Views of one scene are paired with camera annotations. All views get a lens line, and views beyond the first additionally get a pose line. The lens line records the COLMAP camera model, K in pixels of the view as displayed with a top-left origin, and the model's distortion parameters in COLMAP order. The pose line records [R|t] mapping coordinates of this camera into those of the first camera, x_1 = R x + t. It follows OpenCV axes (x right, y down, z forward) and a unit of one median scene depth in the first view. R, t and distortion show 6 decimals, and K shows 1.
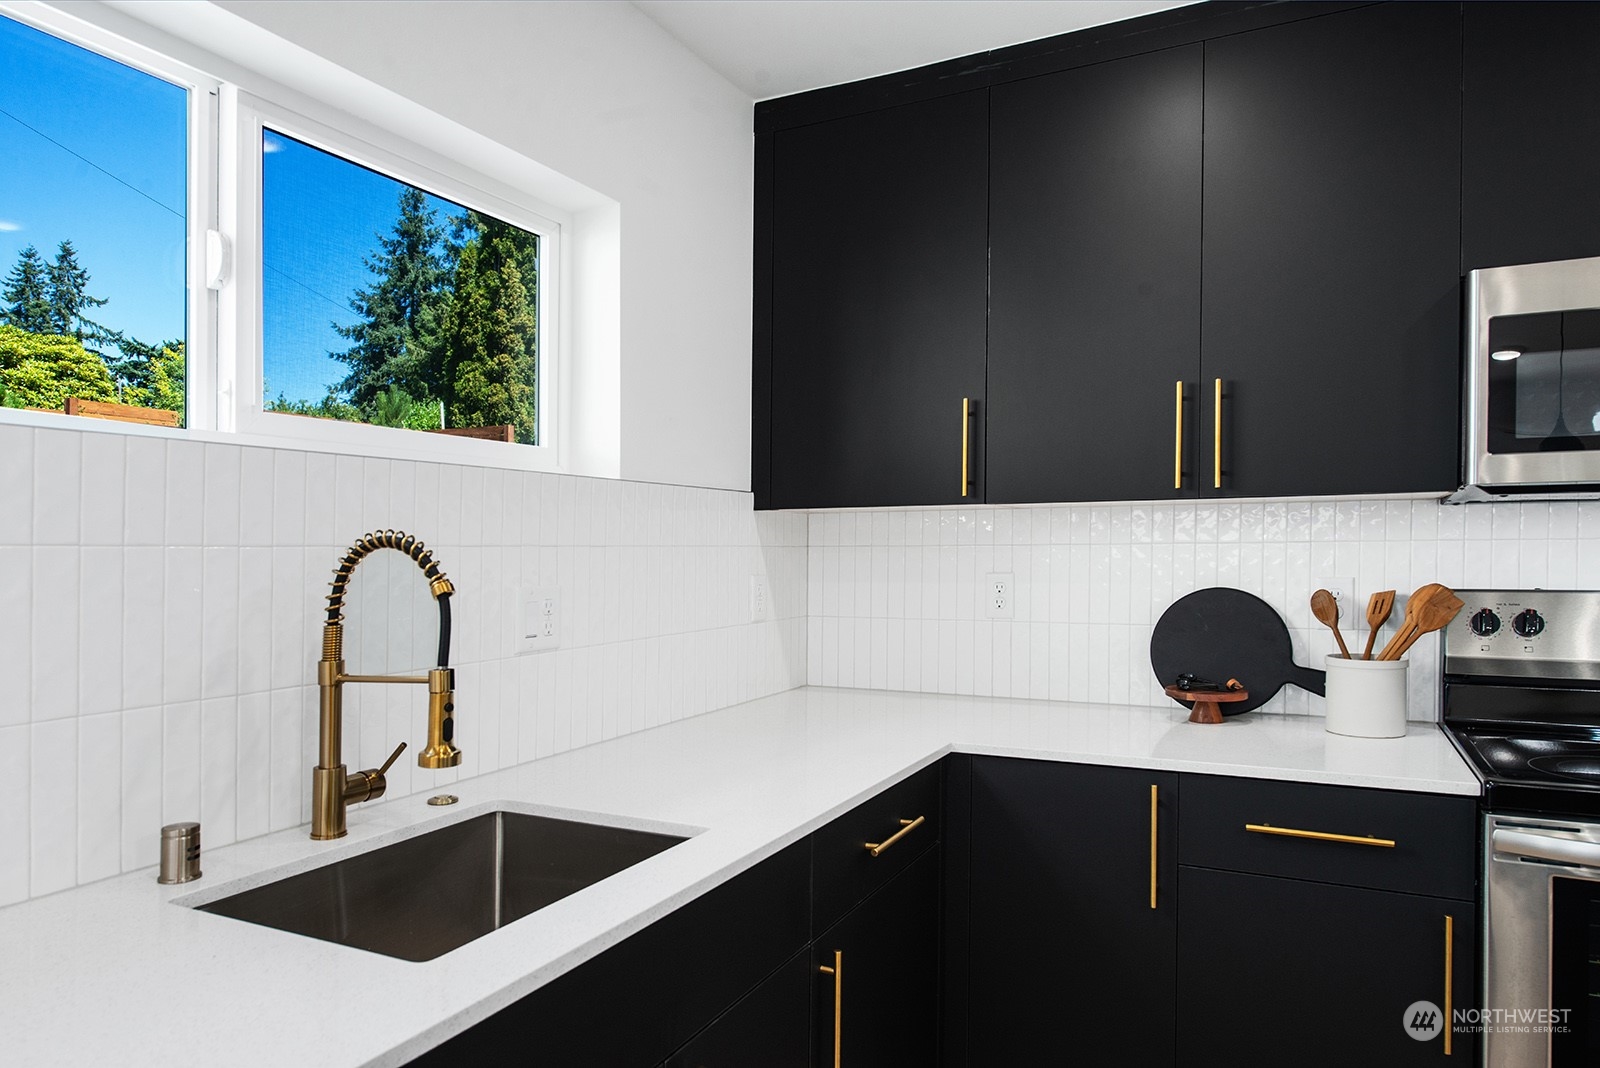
lens RADIAL K [[1017.0, 0, 828.2], [0, 1017.0, 509.7], [0, 0, 1]] dist [0.007608, -0.003288]
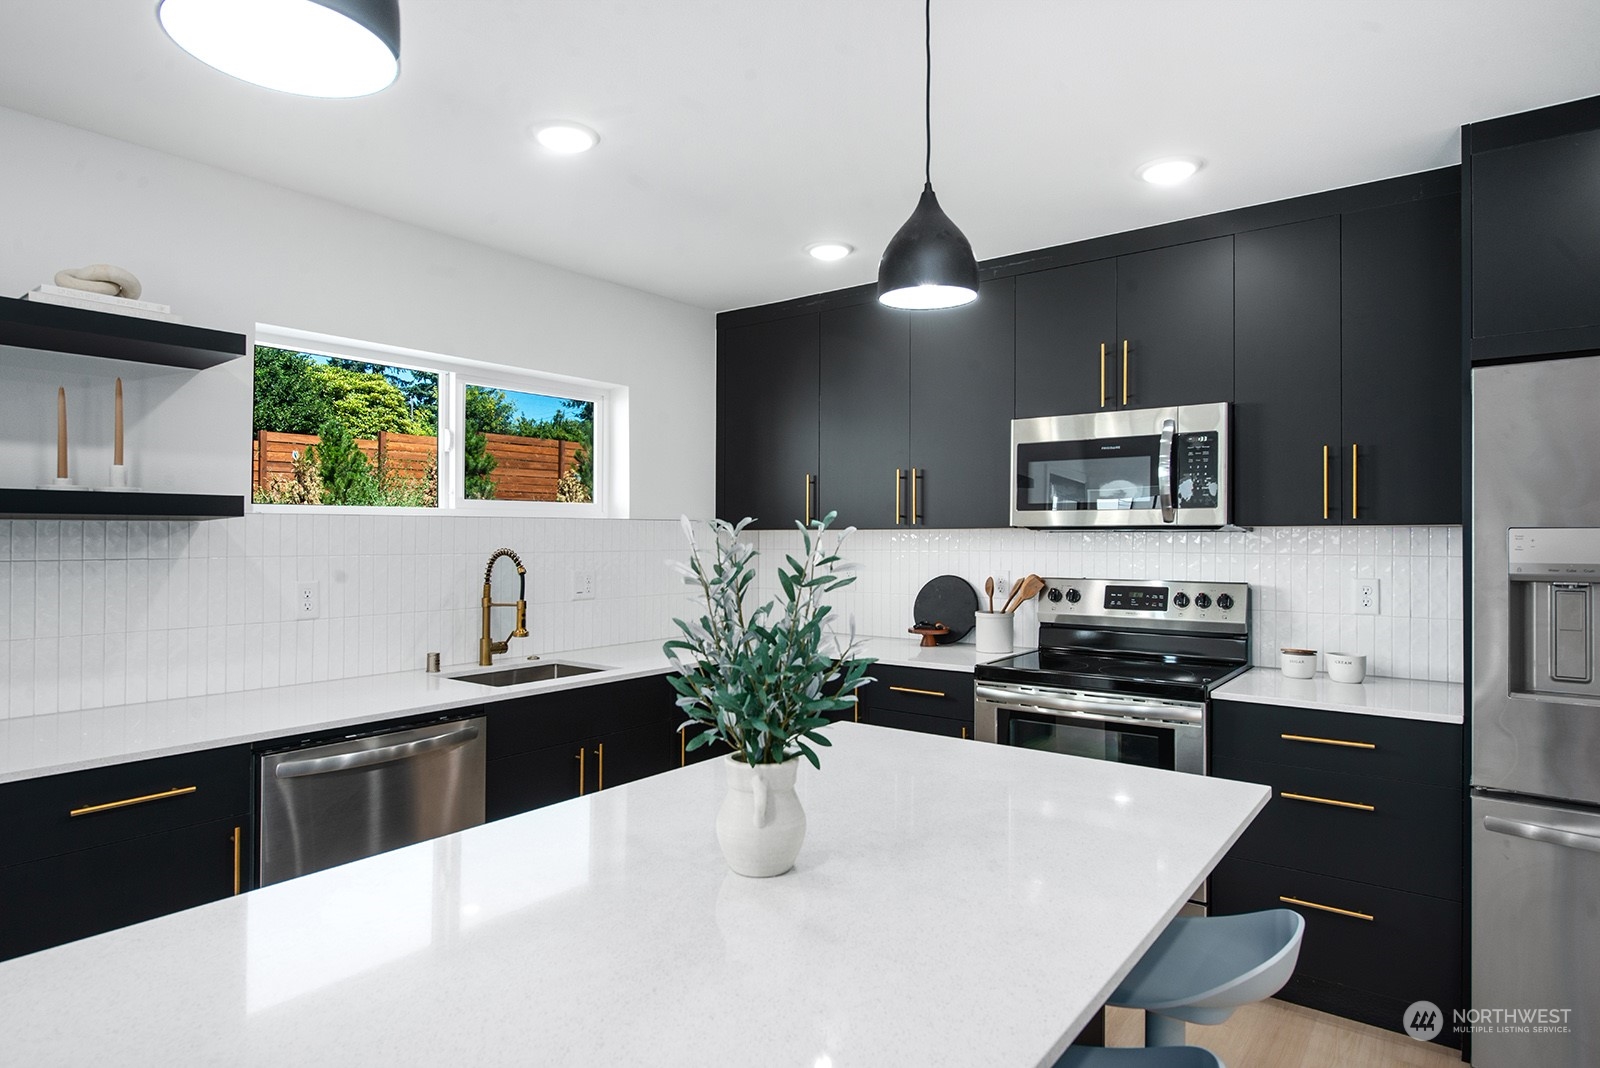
lens RADIAL K [[909.8, 0, 813.5], [0, 909.8, 499.8], [0, 0, 1]] dist [-0.002910, -0.000989]
pose [[0.981809, -0.001497, -0.189865, 0.527560], [0.001210, 0.999998, -0.001629, -0.066656], [0.189867, 0.001370, 0.981809, -0.766181]]
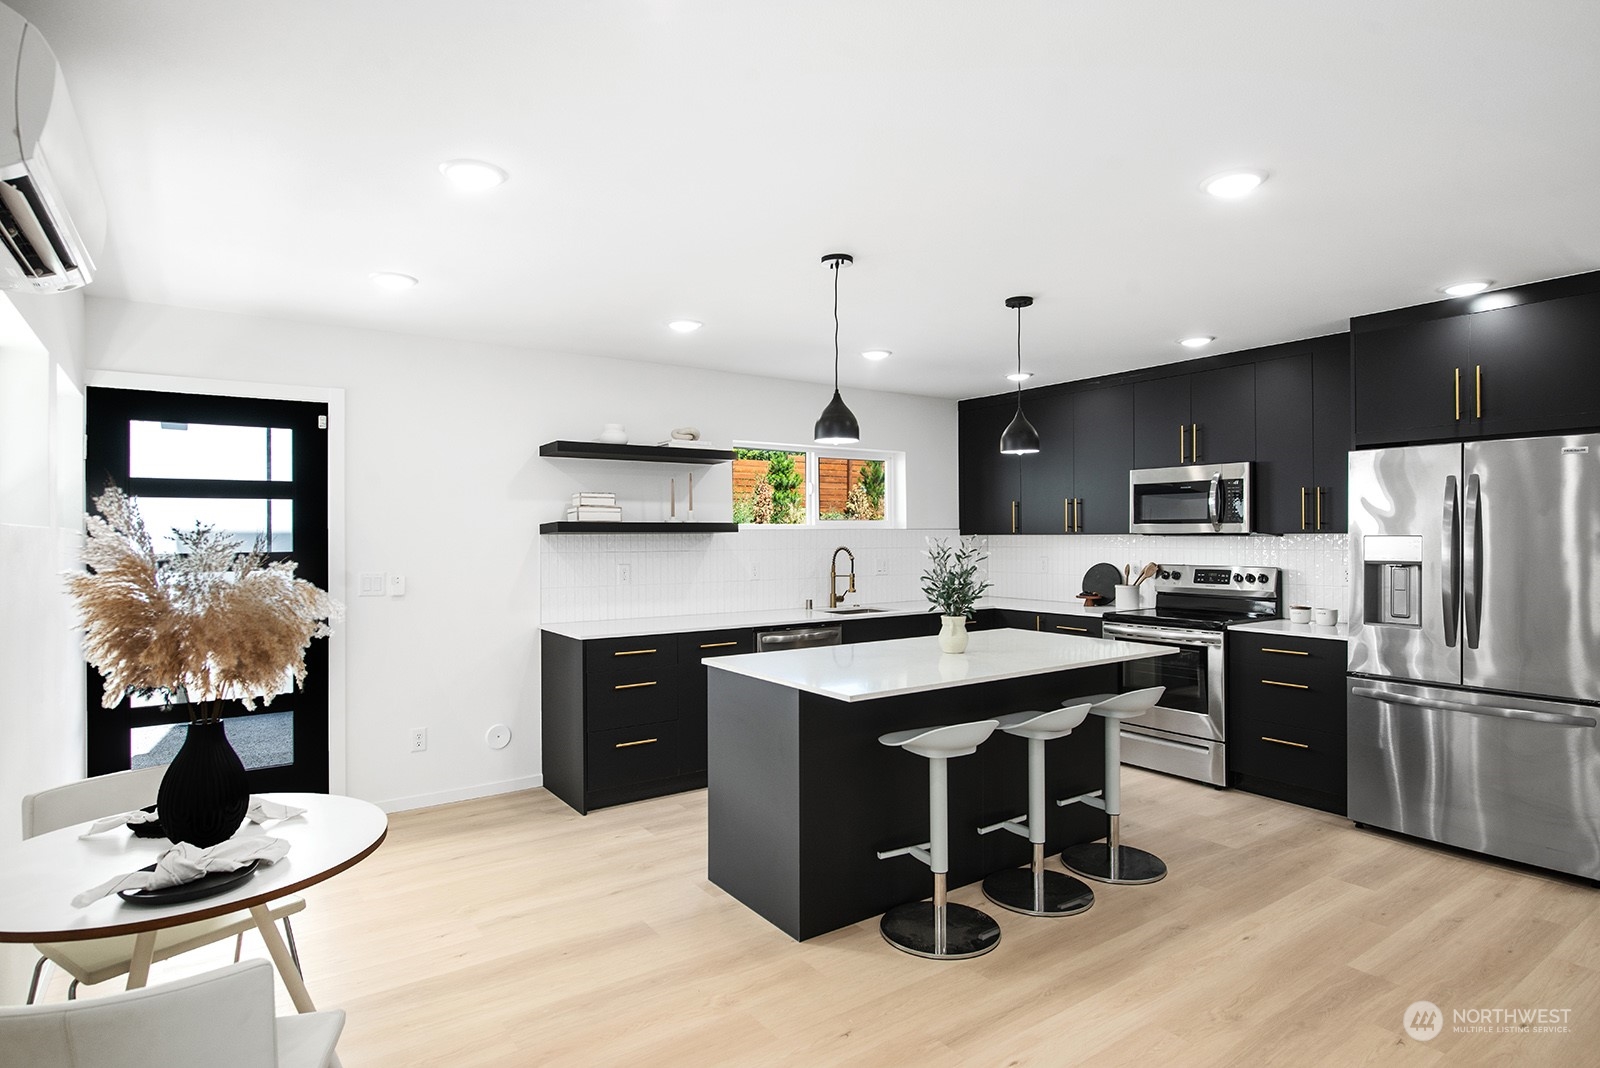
lens RADIAL K [[852.9, 0, 803.7], [0, 852.9, 525.8], [0, 0, 1]] dist [0.000077, 0.000106]
pose [[0.874286, -0.002554, -0.485405, 0.950459], [0.017264, 0.999517, 0.025837, -0.127182], [0.485105, -0.030970, 0.873907, -1.822922]]
